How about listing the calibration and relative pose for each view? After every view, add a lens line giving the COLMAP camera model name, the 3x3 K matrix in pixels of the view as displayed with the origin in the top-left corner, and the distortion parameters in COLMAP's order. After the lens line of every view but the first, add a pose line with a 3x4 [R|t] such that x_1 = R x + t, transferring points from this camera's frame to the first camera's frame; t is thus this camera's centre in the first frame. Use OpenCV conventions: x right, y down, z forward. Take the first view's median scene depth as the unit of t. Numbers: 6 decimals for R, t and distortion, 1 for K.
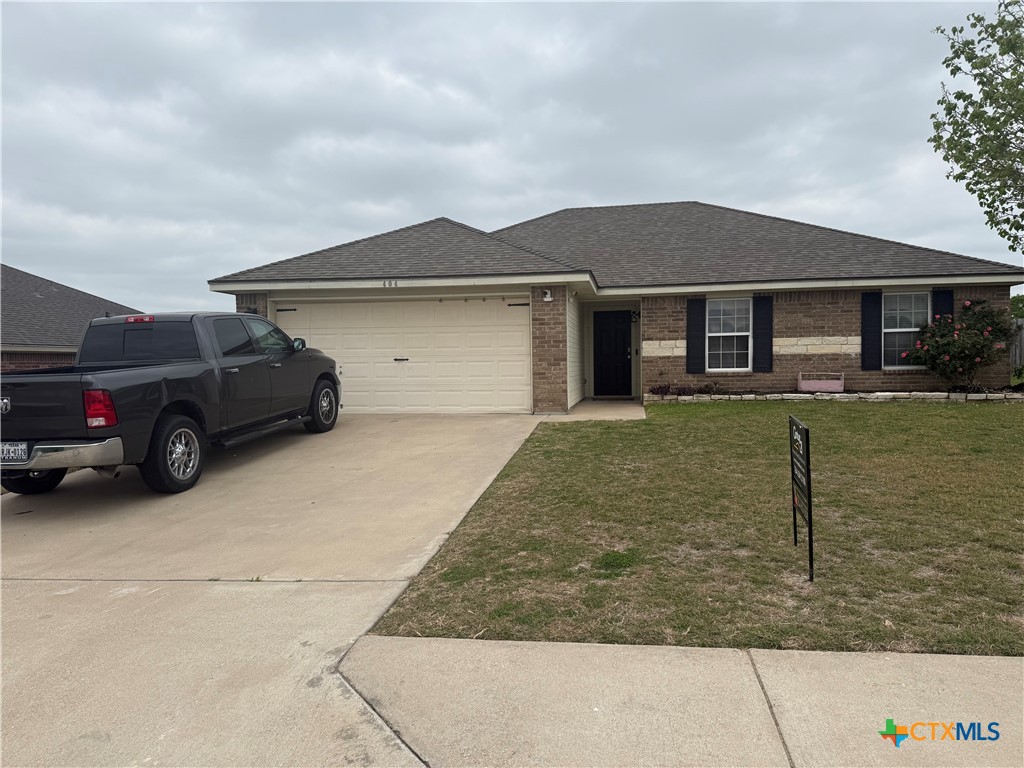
lens RADIAL K [[711.3, 0, 512.6], [0, 711.3, 388.2], [0, 0, 1]] dist [0.127254, -0.213575]
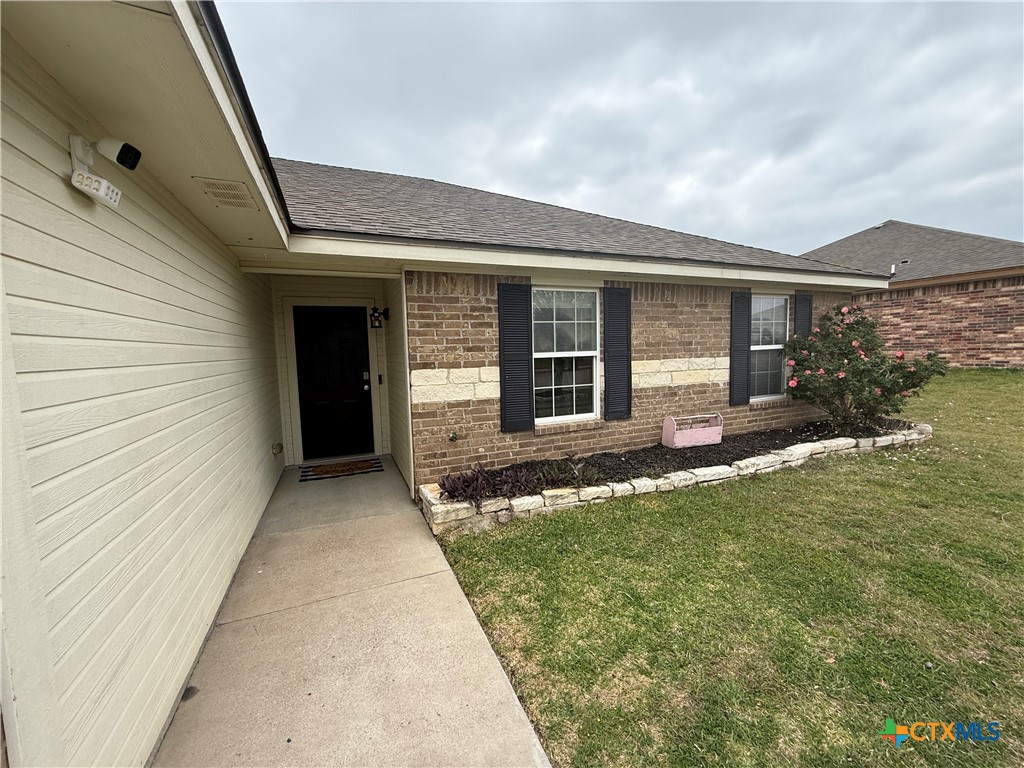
lens RADIAL K [[412.6, 0, 509.3], [0, 412.6, 381.6], [0, 0, 1]] dist [-0.000452, 0.000011]
pose [[0.847222, -0.047160, 0.529141, 0.098468], [0.032937, 0.998799, 0.036281, -0.068041], [-0.530217, -0.013310, 0.847758, 0.766553]]
